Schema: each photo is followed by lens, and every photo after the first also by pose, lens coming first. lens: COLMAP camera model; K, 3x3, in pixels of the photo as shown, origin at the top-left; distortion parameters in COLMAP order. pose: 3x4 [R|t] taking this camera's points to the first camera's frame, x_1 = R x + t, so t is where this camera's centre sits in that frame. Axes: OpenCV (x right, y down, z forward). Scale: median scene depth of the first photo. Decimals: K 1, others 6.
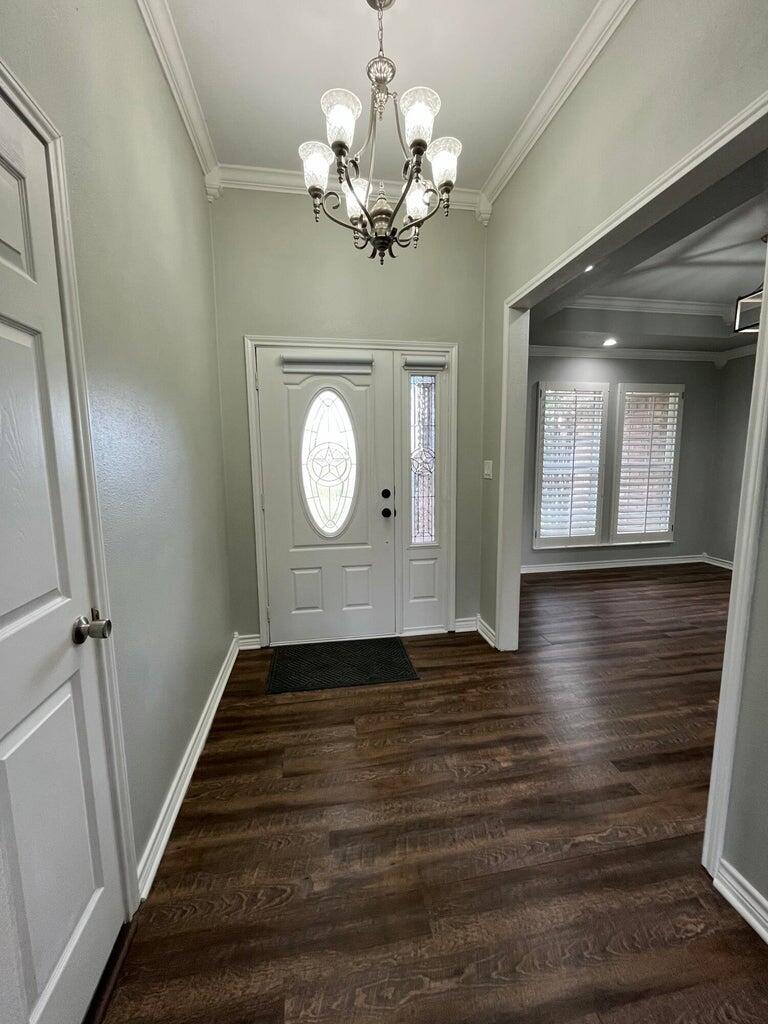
lens RADIAL K [[417.9, 0, 385.3], [0, 417.9, 507.3], [0, 0, 1]] dist [-0.001119, 0.000008]
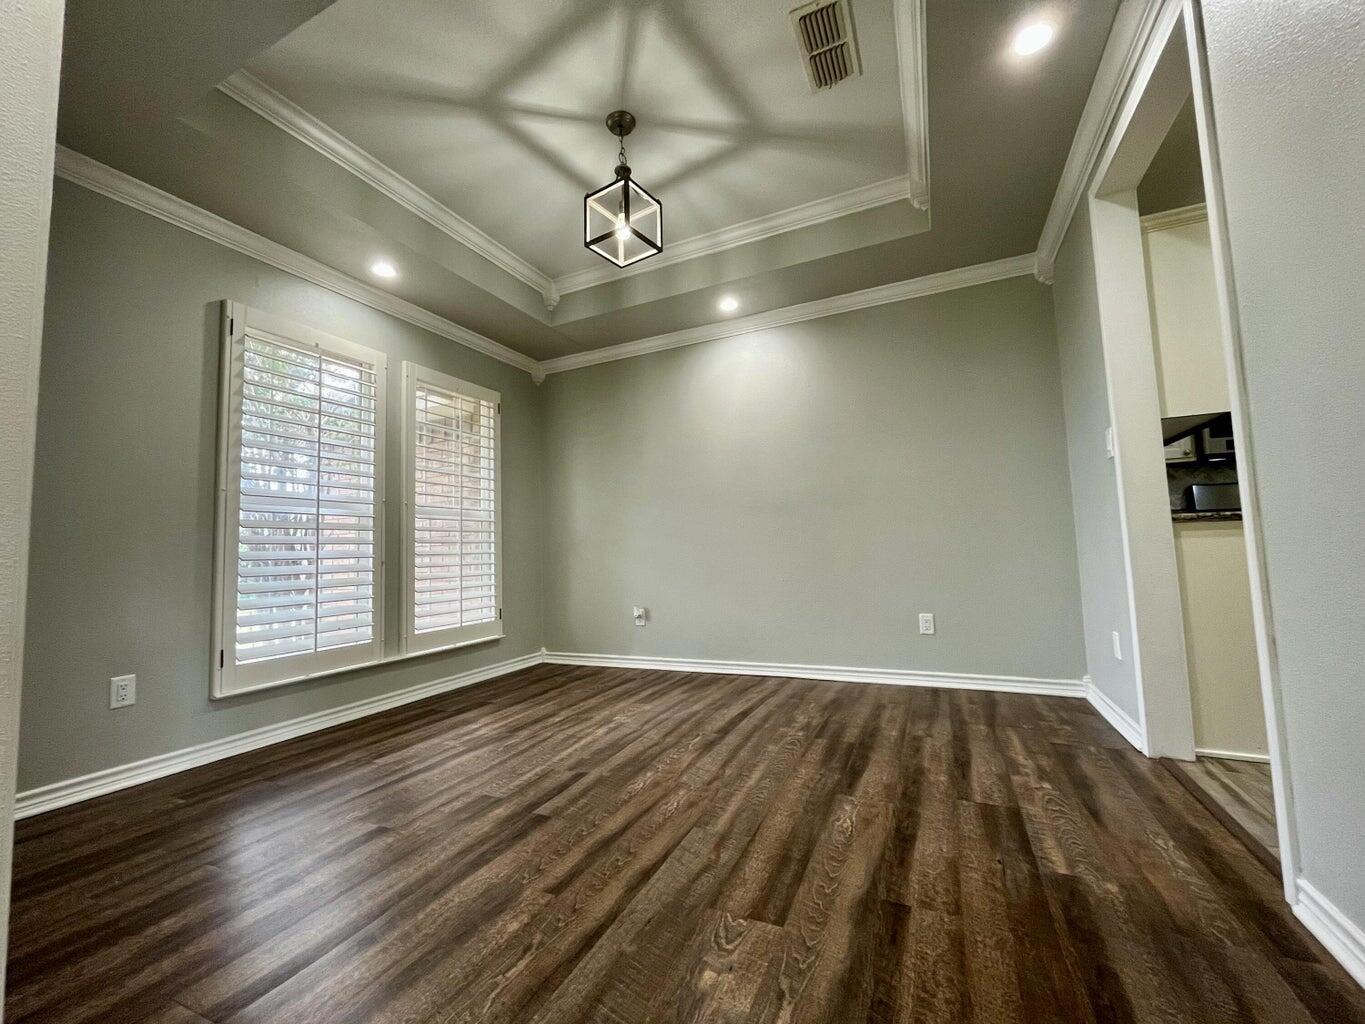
lens RADIAL K [[557.1, 0, 675.6], [0, 557.1, 508.6], [0, 0, 1]] dist [-0.001119, 0.000008]
pose [[0.576590, 0.055074, 0.815175, 0.184010], [0.131114, 0.978558, -0.158852, 0.071989], [-0.806445, 0.198474, 0.557005, 0.353263]]
